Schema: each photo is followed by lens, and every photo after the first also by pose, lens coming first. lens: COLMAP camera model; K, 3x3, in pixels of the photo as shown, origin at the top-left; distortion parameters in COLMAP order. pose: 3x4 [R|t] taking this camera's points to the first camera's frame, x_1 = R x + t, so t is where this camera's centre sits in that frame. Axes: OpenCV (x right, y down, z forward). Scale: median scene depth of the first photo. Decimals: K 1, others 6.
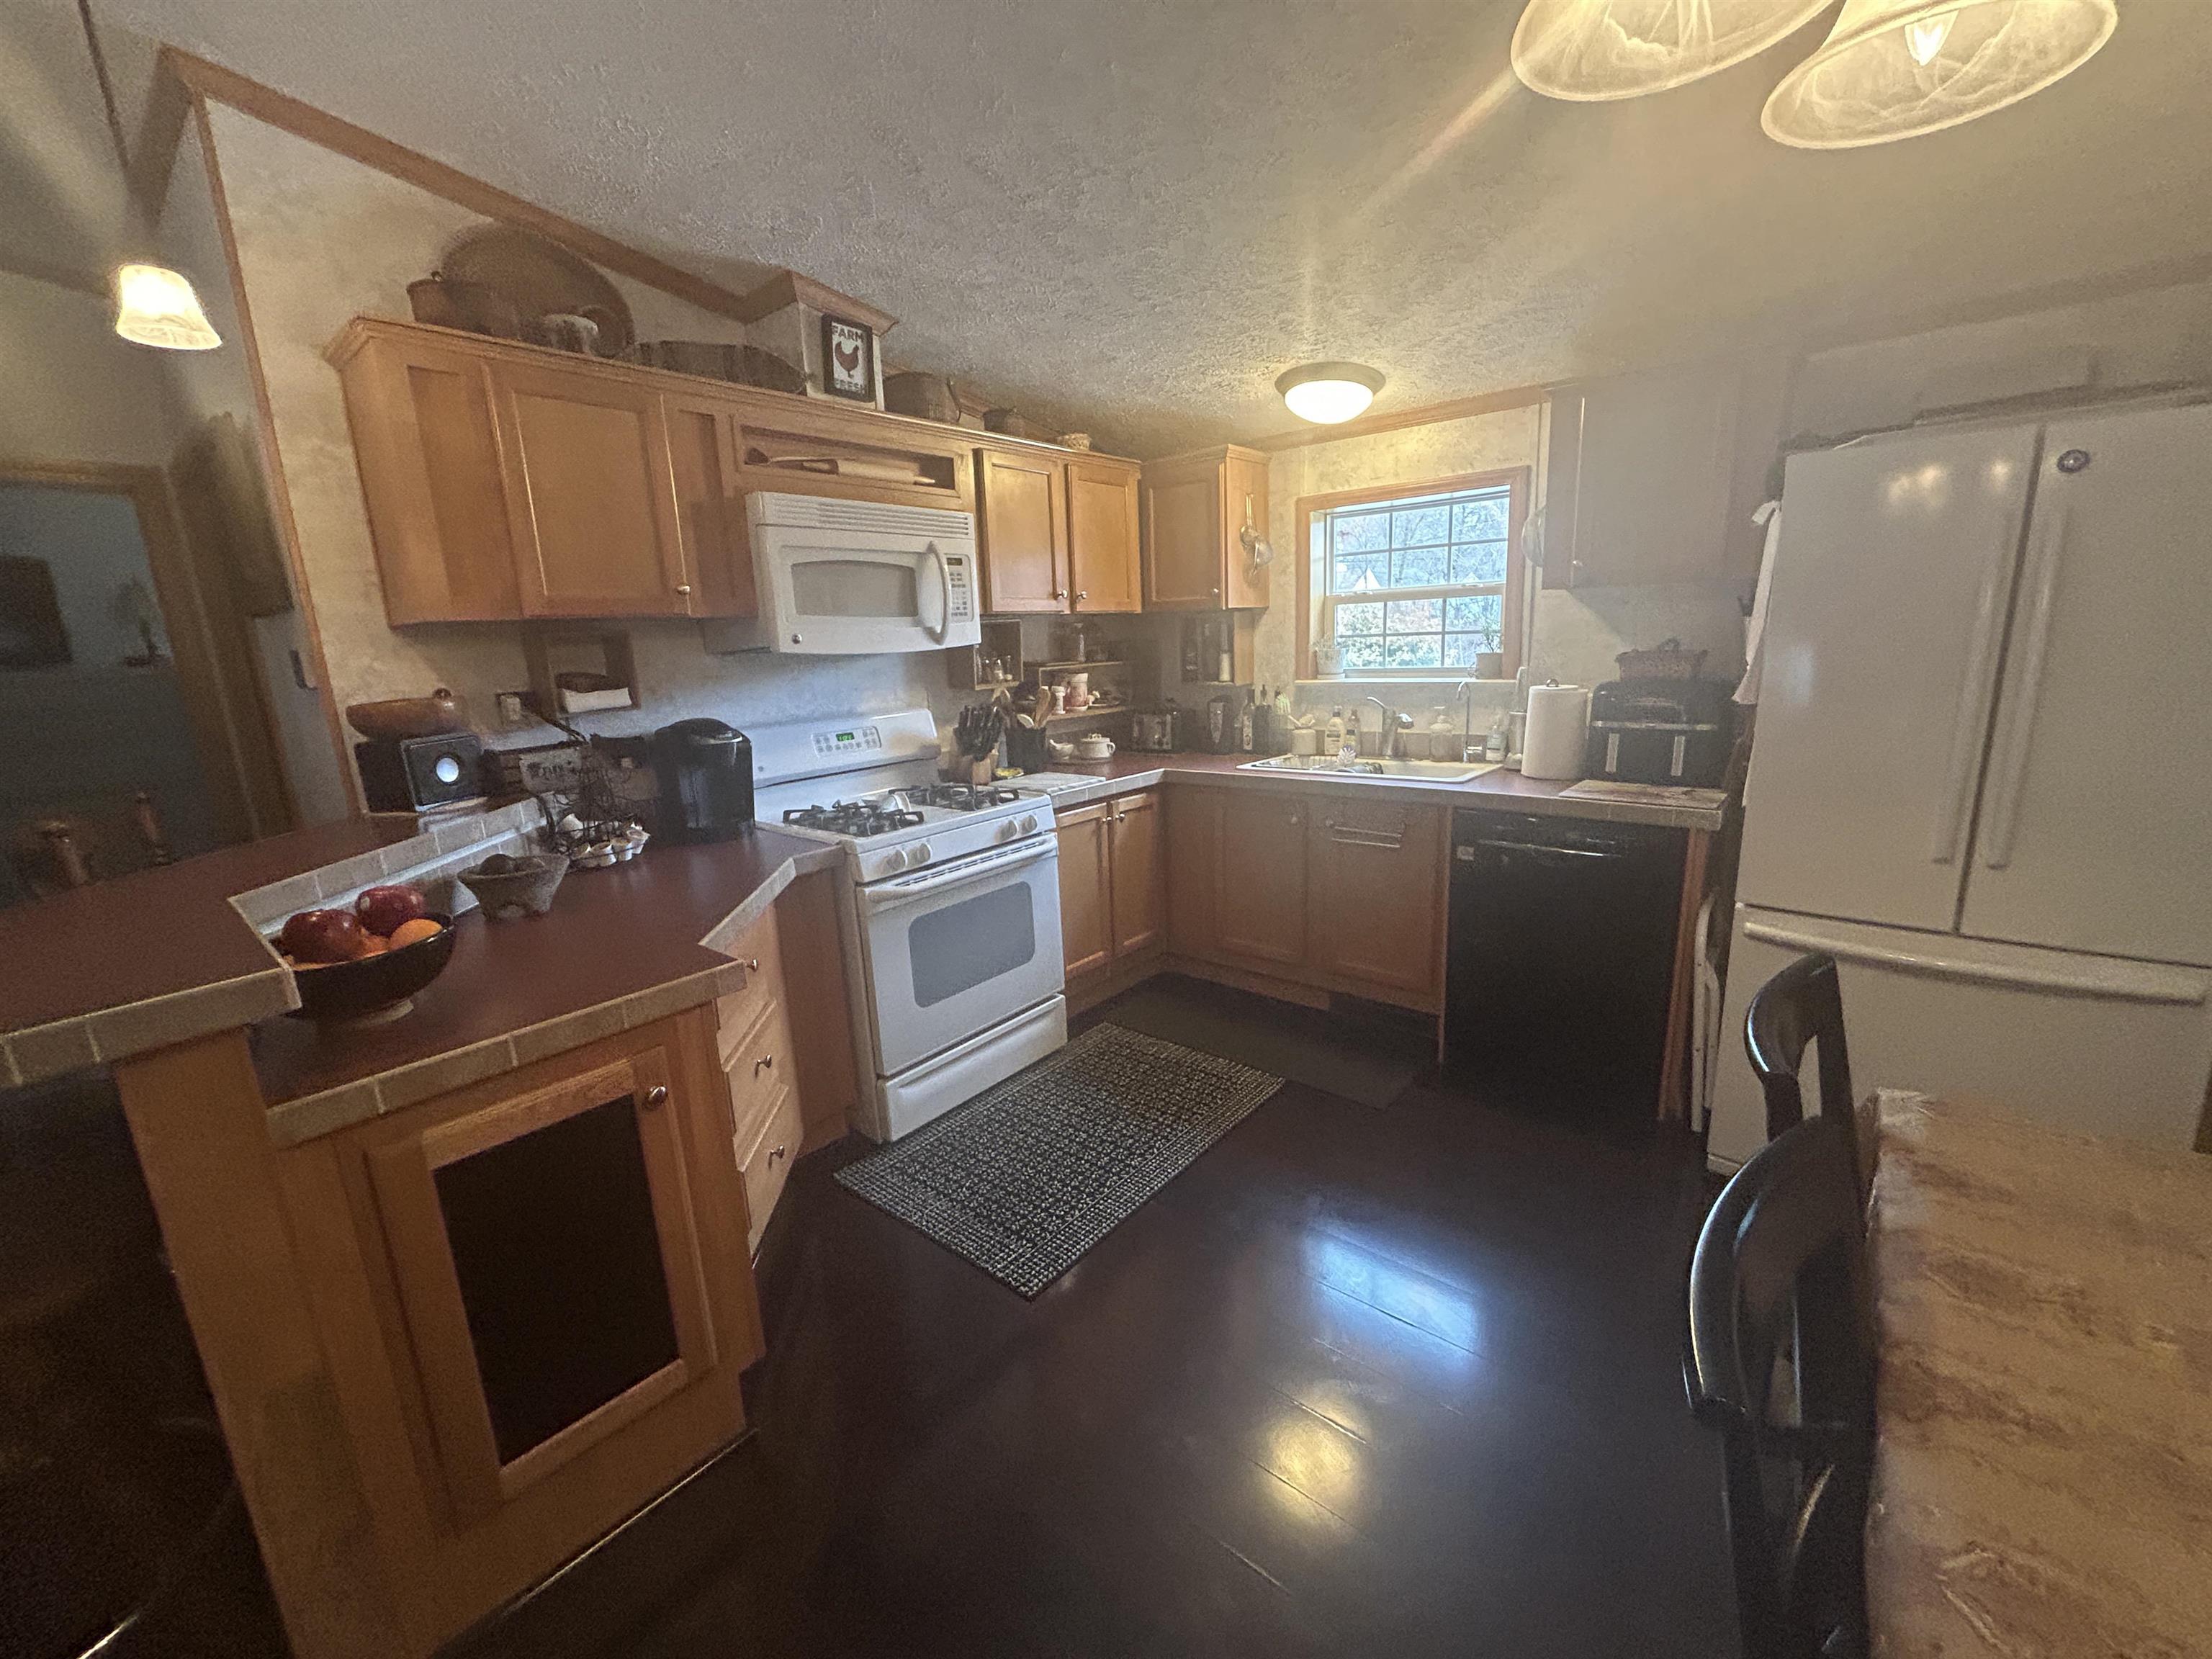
lens RADIAL K [[894.5, 0, 1106.0], [0, 894.5, 829.5], [0, 0, 1]] dist [-0.001744, -0.000112]
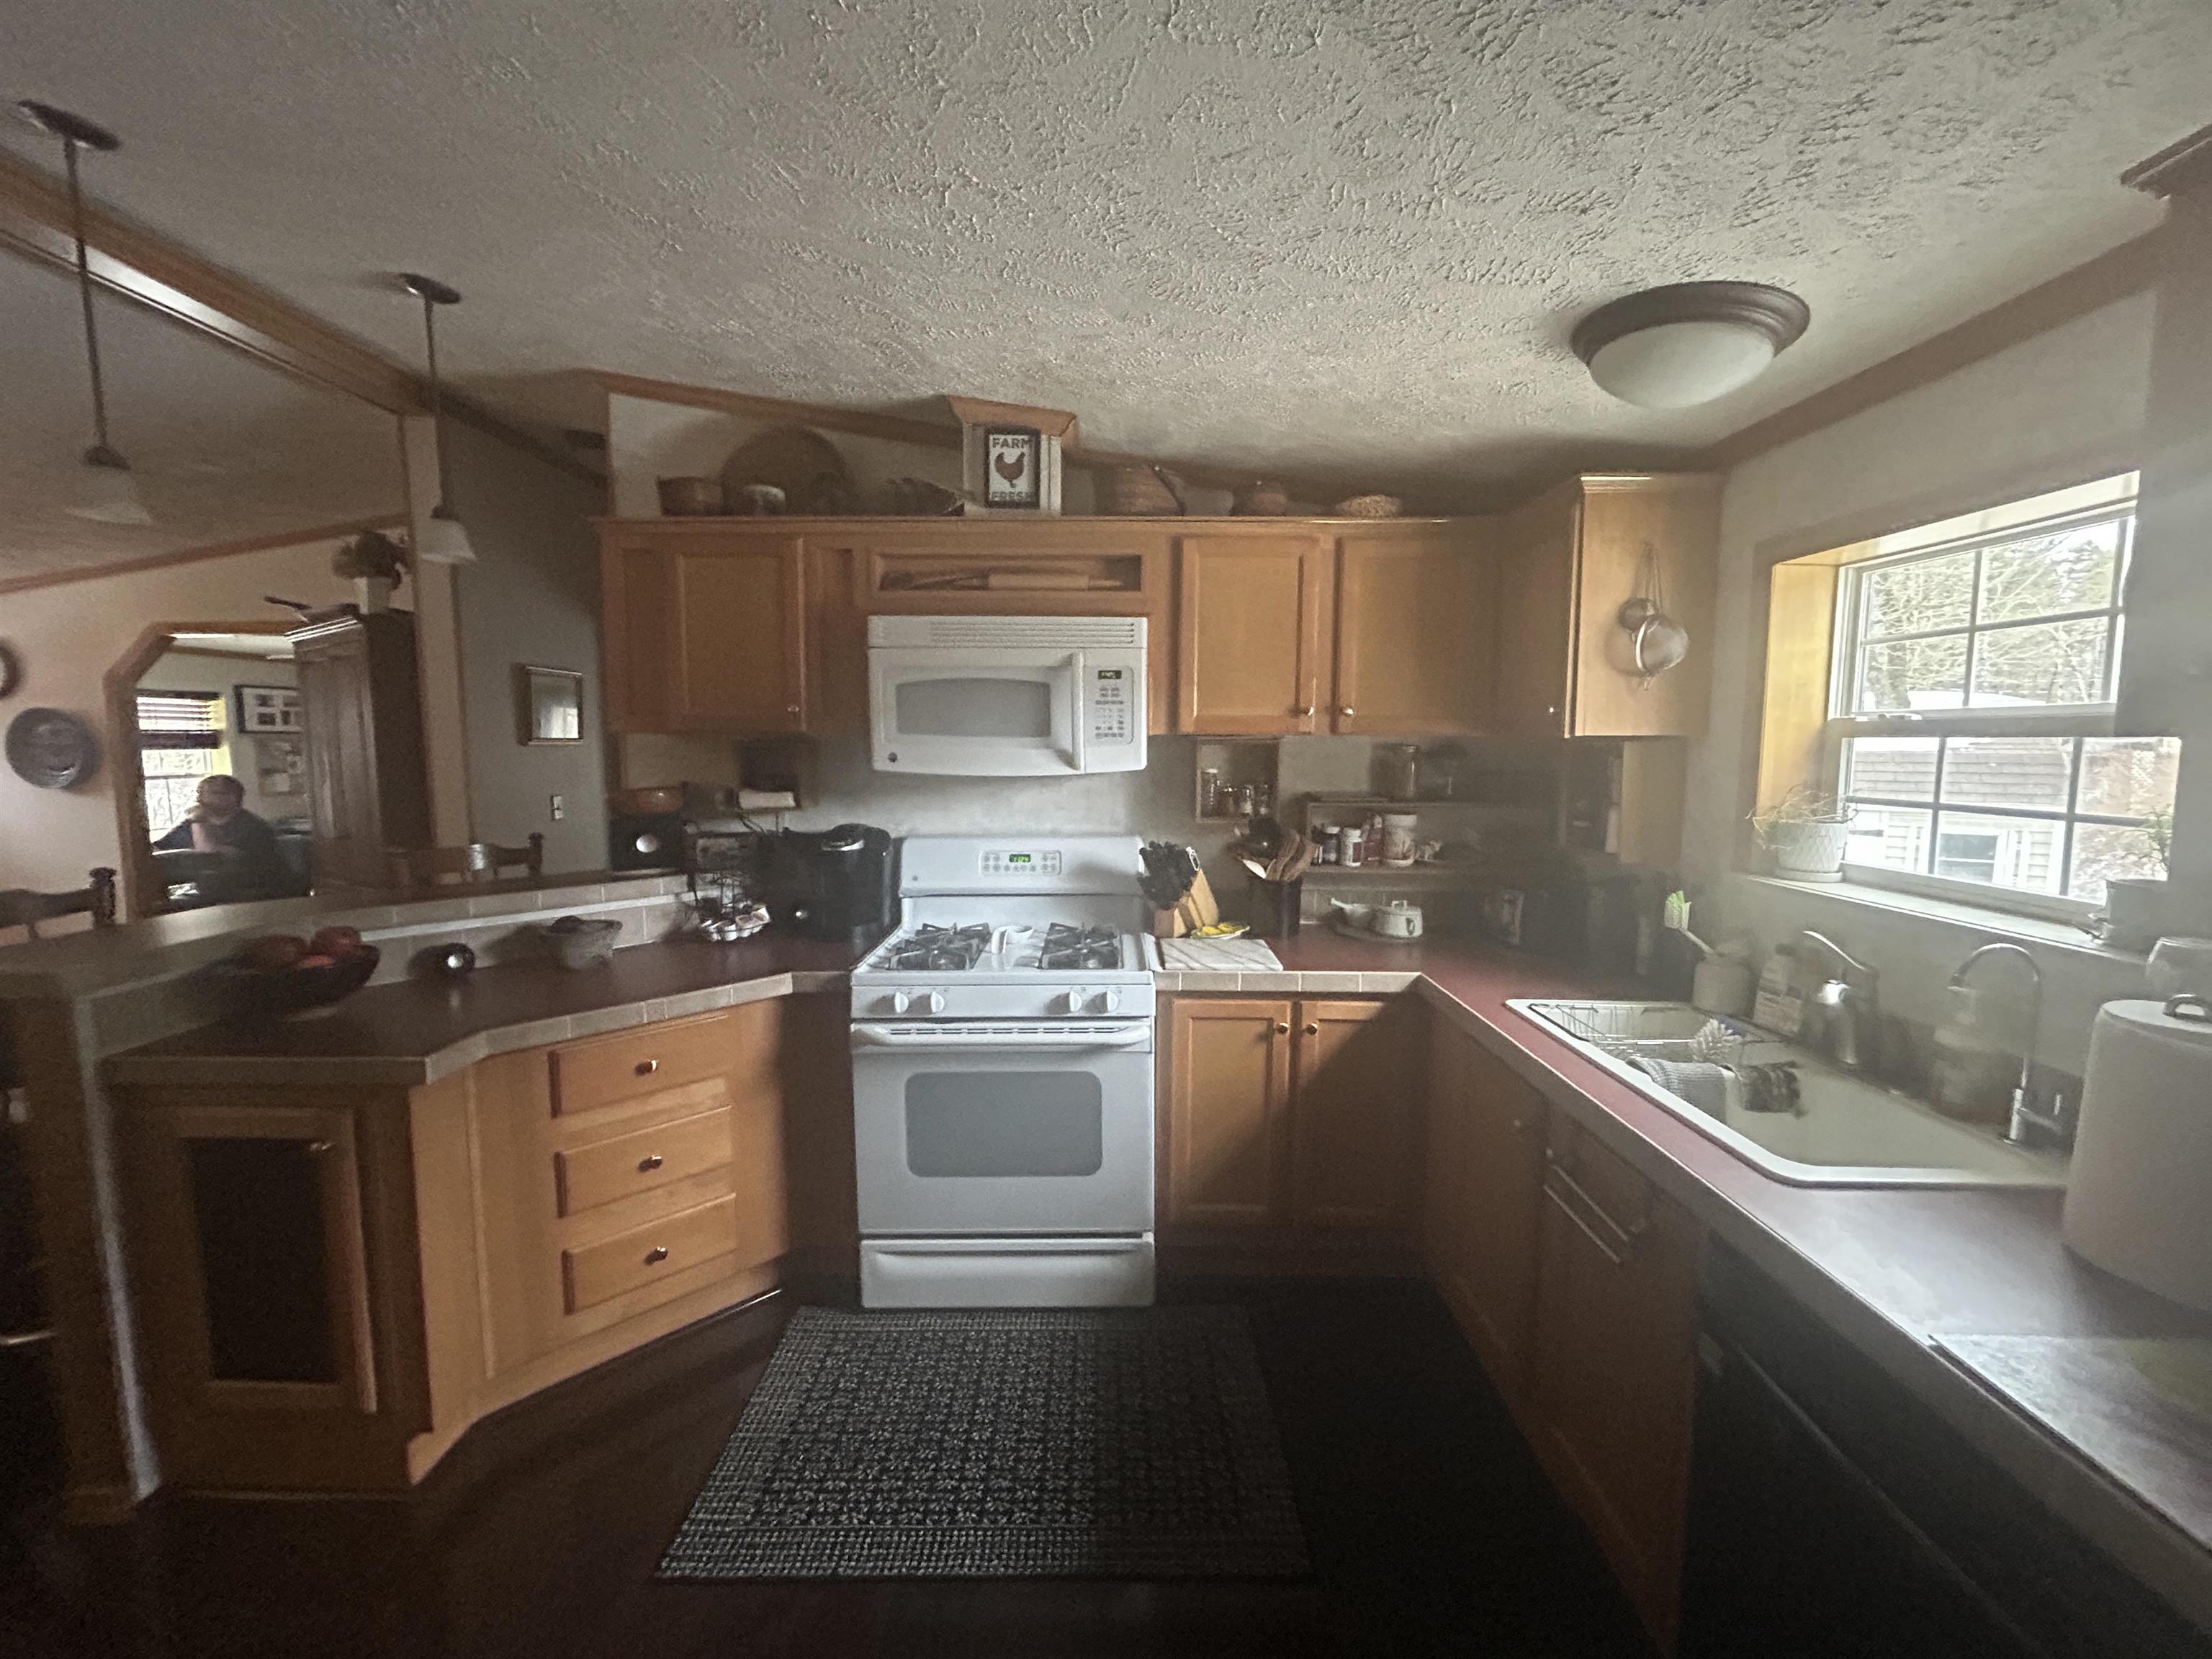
lens RADIAL K [[894.5, 0, 1106.0], [0, 894.5, 829.5], [0, 0, 1]] dist [-0.001744, -0.000112]
pose [[0.637886, 0.120850, -0.760589, 0.496150], [-0.191480, 0.981486, -0.004641, -0.152481], [0.745947, 0.148598, 0.649217, 0.473961]]
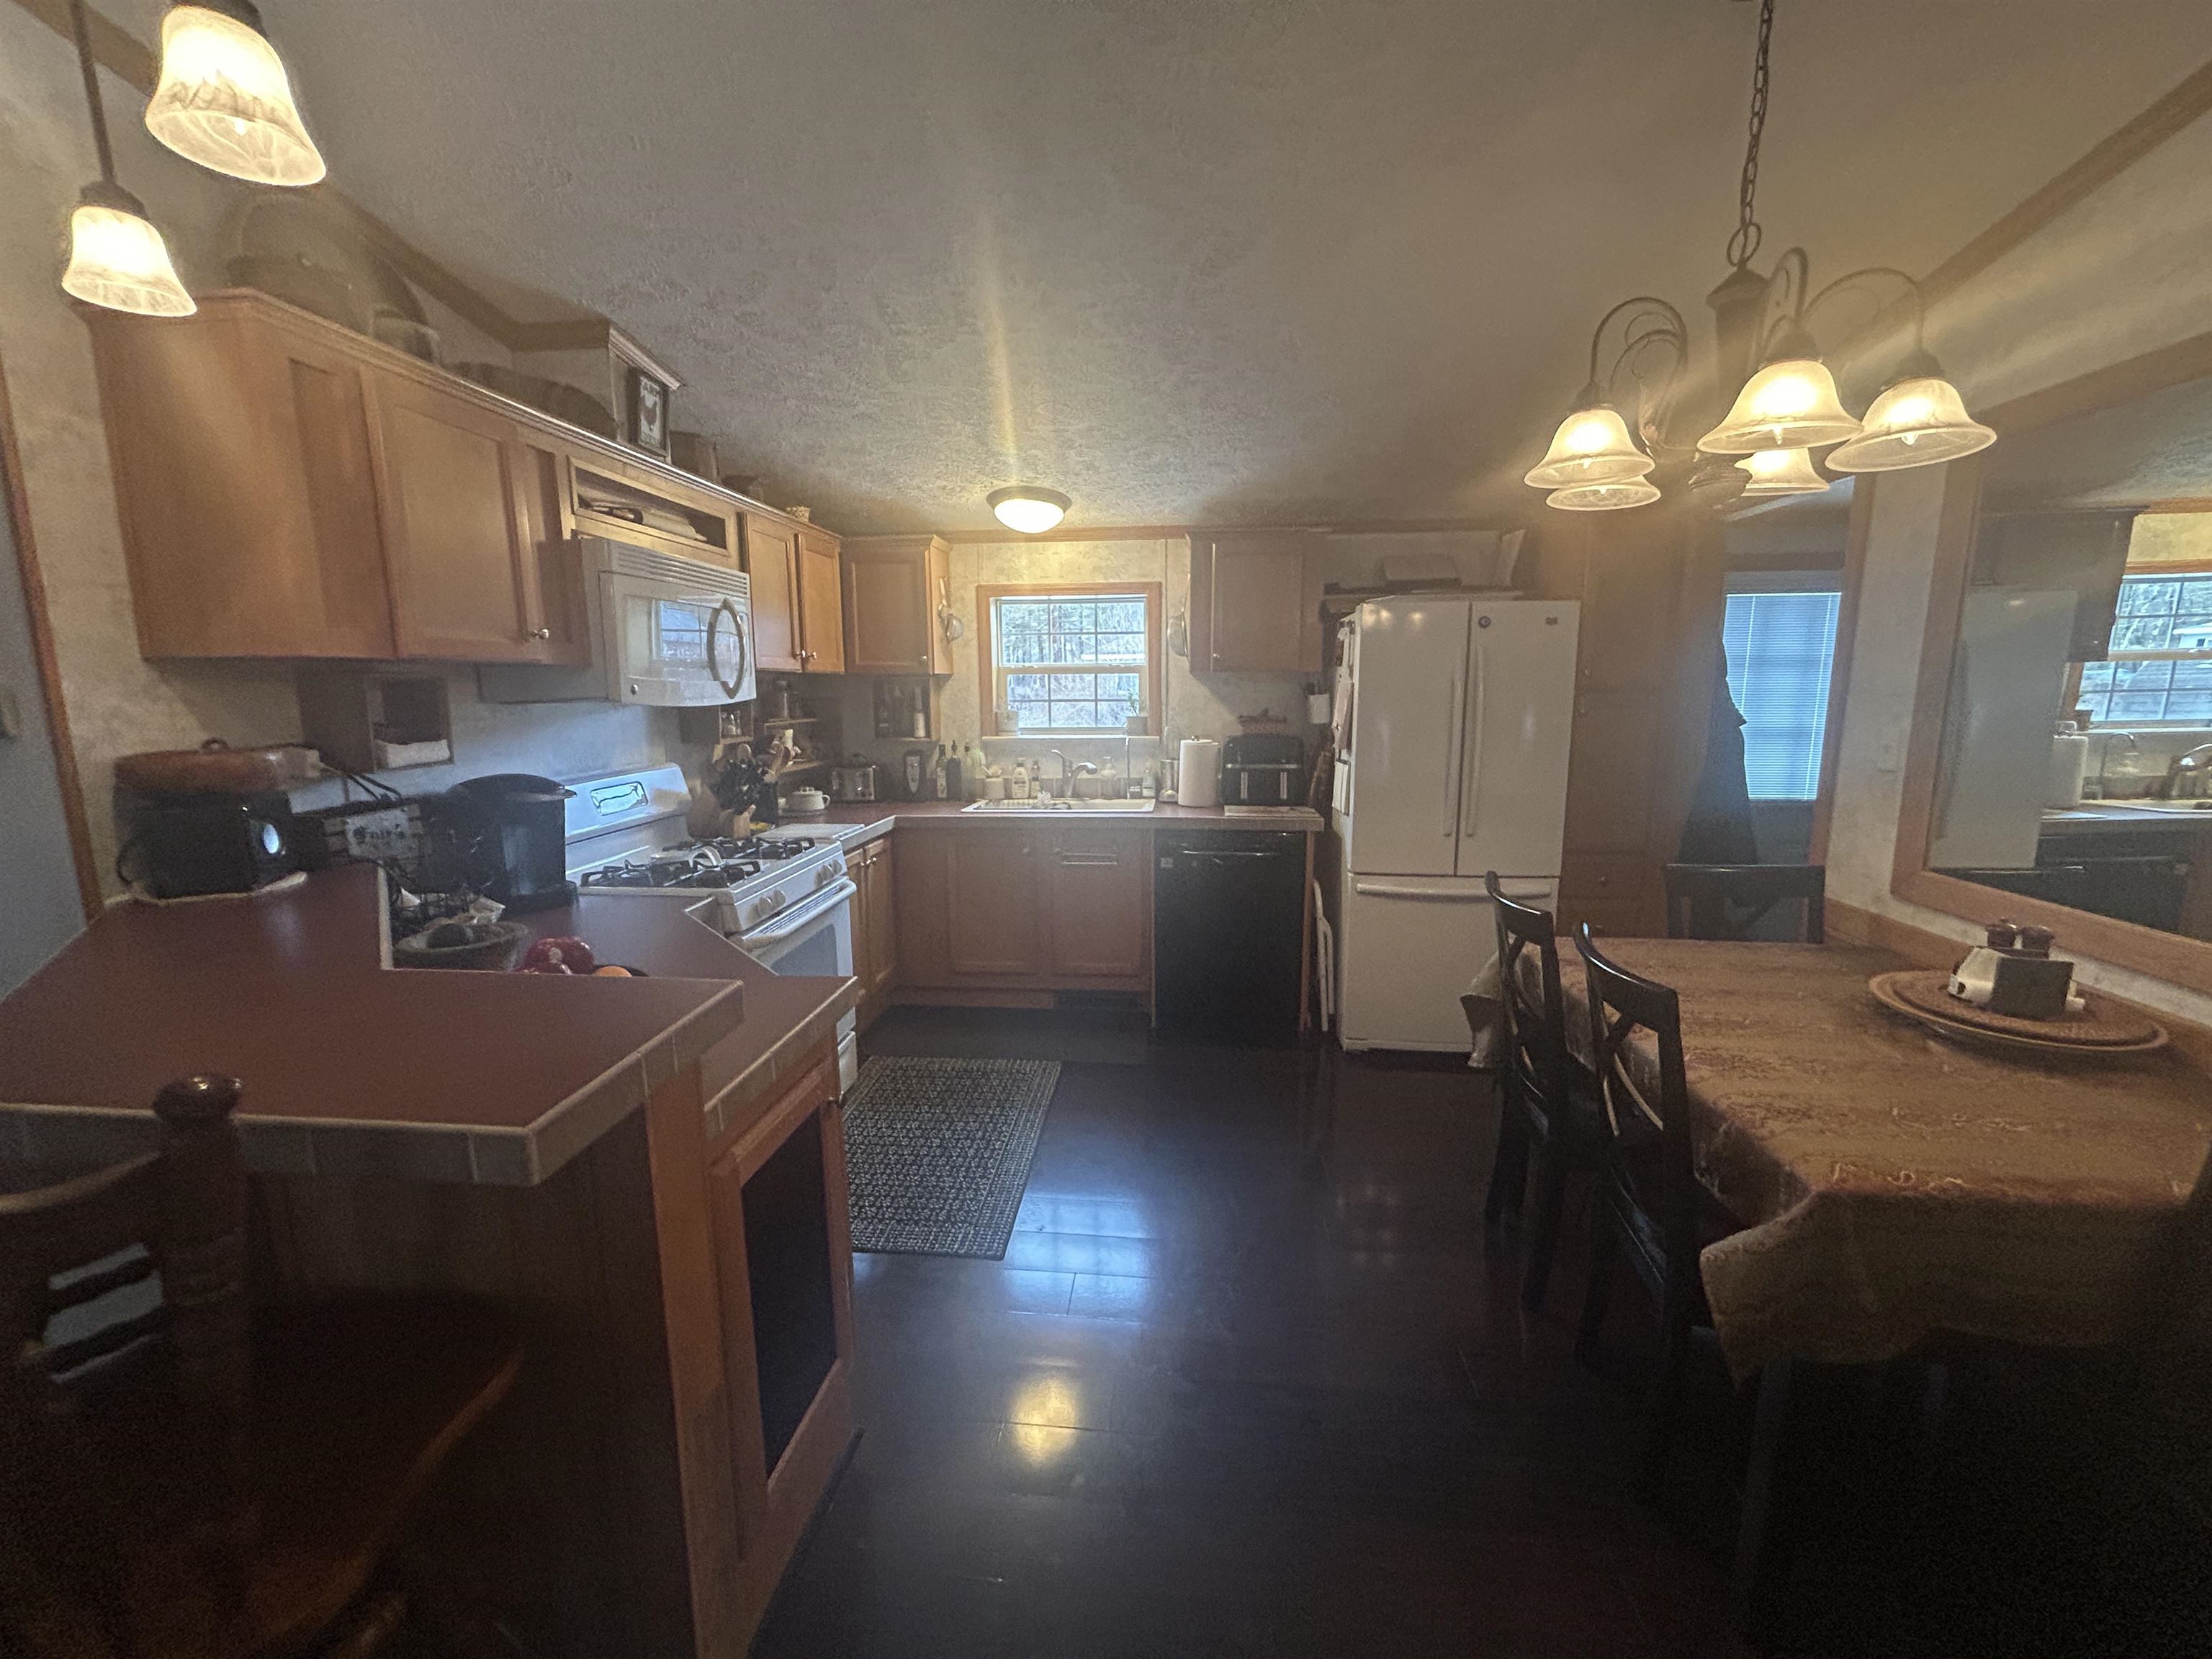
lens RADIAL K [[894.5, 0, 1106.0], [0, 894.5, 829.5], [0, 0, 1]] dist [-0.001744, -0.000112]
pose [[0.822489, -0.055205, 0.566095, -0.420462], [0.093807, 0.994815, -0.039281, 0.019974], [-0.560992, 0.085412, 0.823403, -0.059631]]
